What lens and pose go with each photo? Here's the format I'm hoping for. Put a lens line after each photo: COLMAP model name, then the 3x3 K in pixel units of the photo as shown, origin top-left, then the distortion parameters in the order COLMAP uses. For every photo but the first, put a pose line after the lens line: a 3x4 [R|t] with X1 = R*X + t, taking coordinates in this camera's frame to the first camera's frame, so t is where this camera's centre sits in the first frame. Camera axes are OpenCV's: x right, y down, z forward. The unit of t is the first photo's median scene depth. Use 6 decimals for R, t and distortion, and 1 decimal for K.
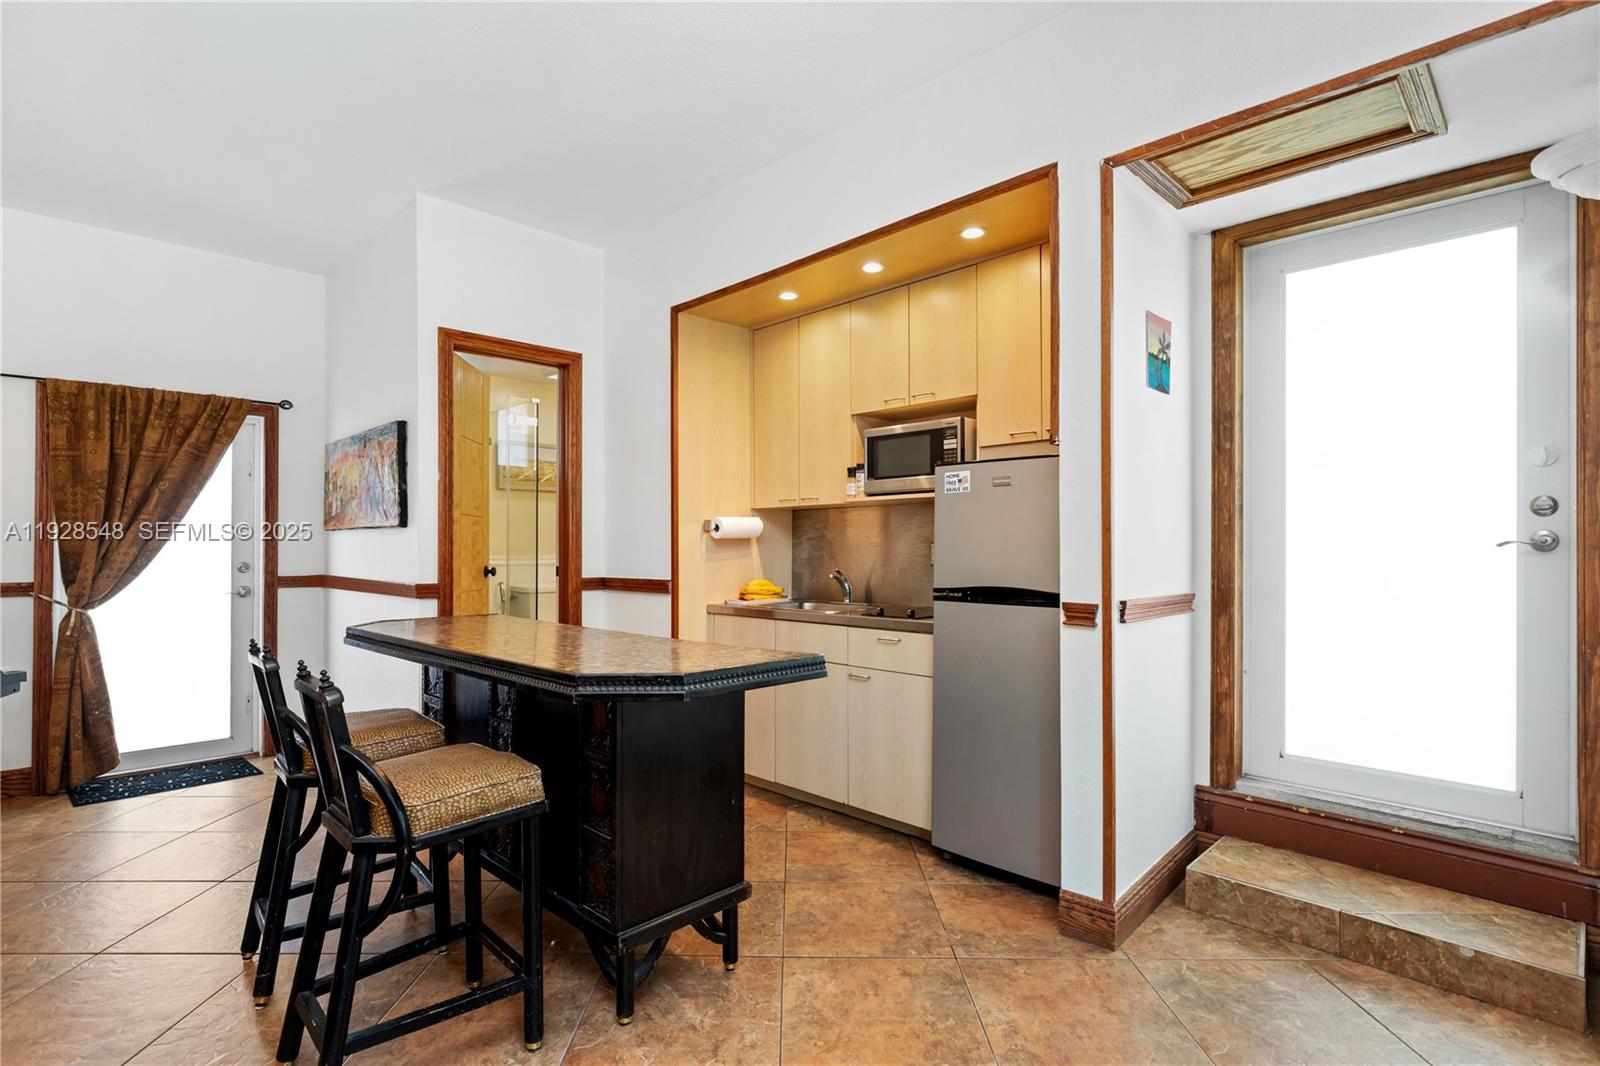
lens RADIAL K [[780.0, 0, 800.0], [0, 780.0, 533.0], [0, 0, 1]] dist [-0.000226, 0.000037]
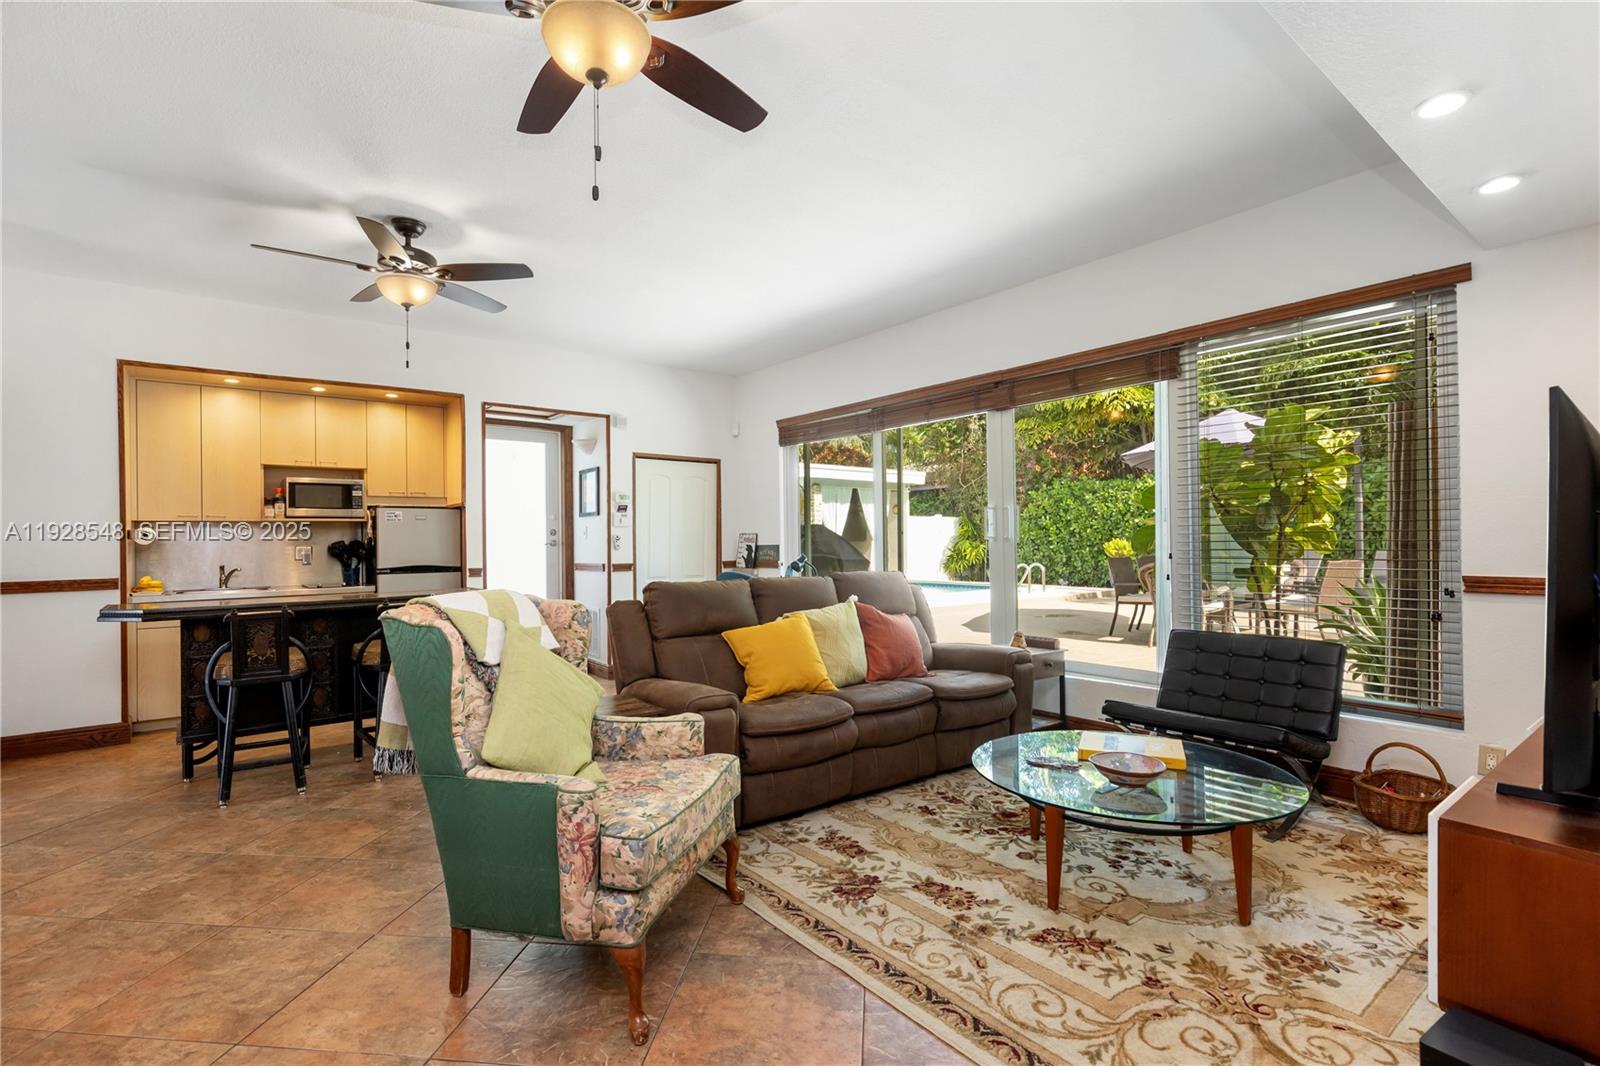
lens RADIAL K [[771.7, 0, 800.0], [0, 771.7, 533.0], [0, 0, 1]] dist [0.002192, -0.000068]
pose [[0.115815, 0.006243, 0.993251, -1.731842], [-0.004507, 0.999973, -0.005760, -0.013689], [-0.993261, -0.003810, 0.115840, -0.318376]]
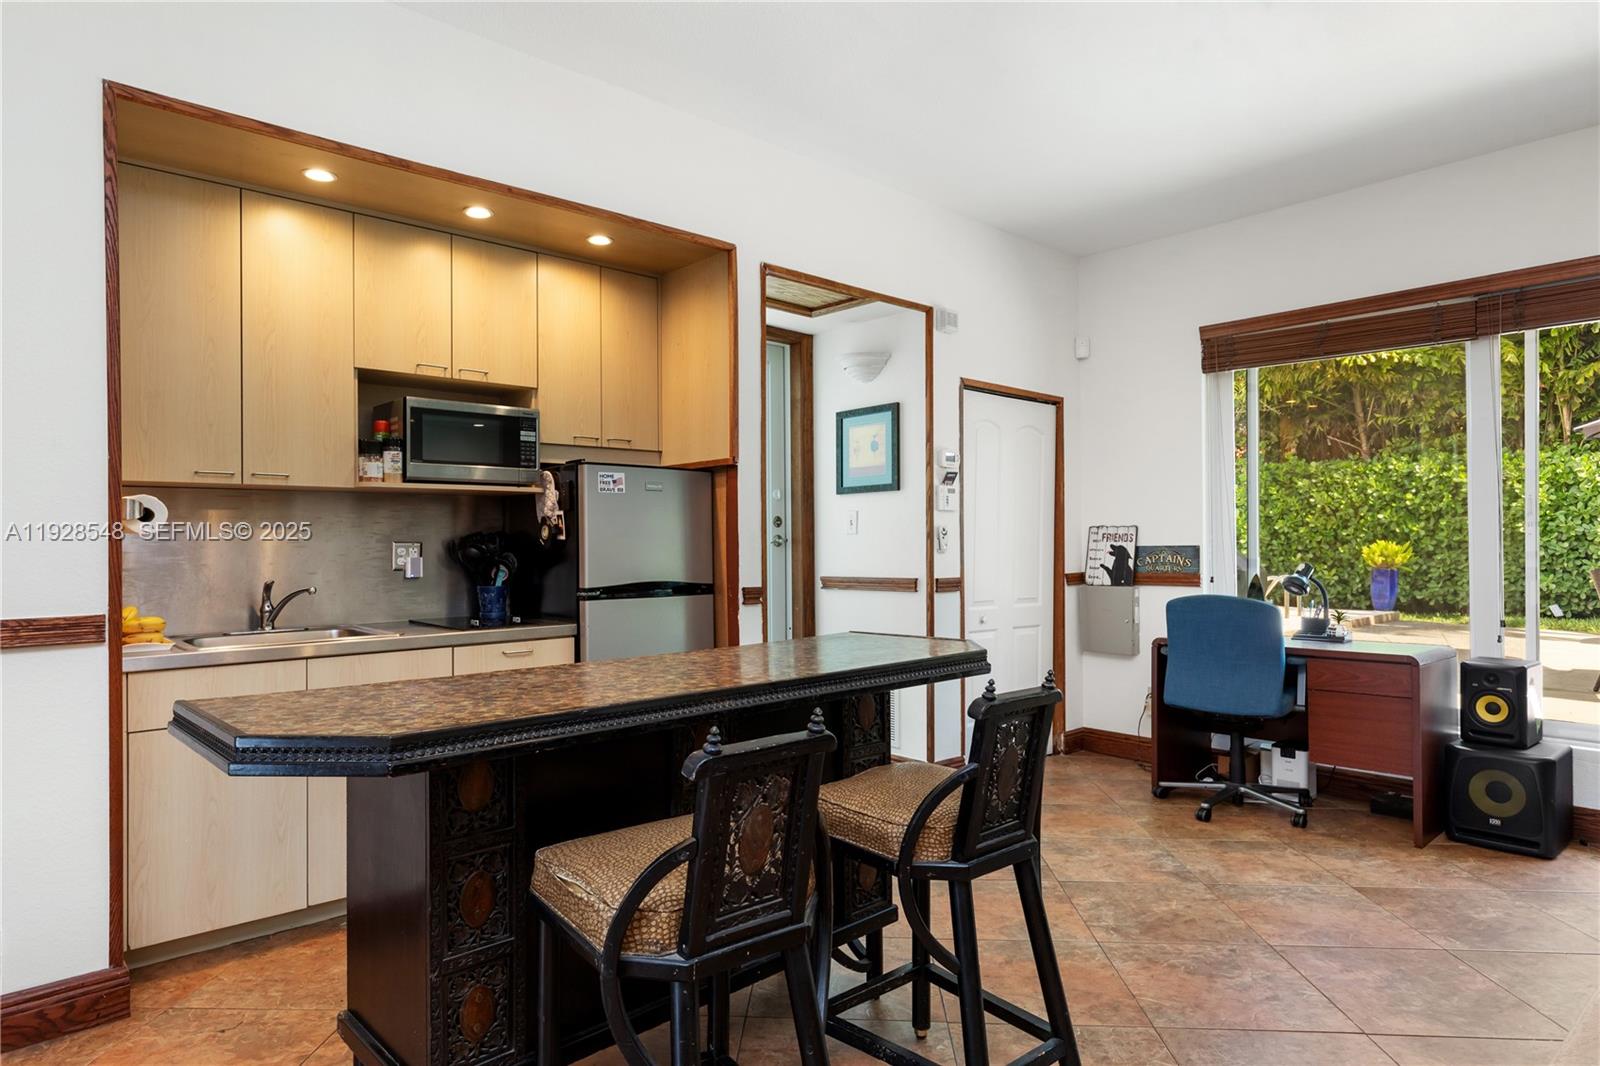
lens RADIAL K [[958.4, 0, 800.0], [0, 958.4, 533.0], [0, 0, 1]] dist [0.000844, 0.002151]
pose [[0.042288, 0.007559, 0.999077, -1.056218], [-0.010887, 0.999915, -0.007105, 0.007613], [-0.999046, -0.010577, 0.042367, 0.701247]]
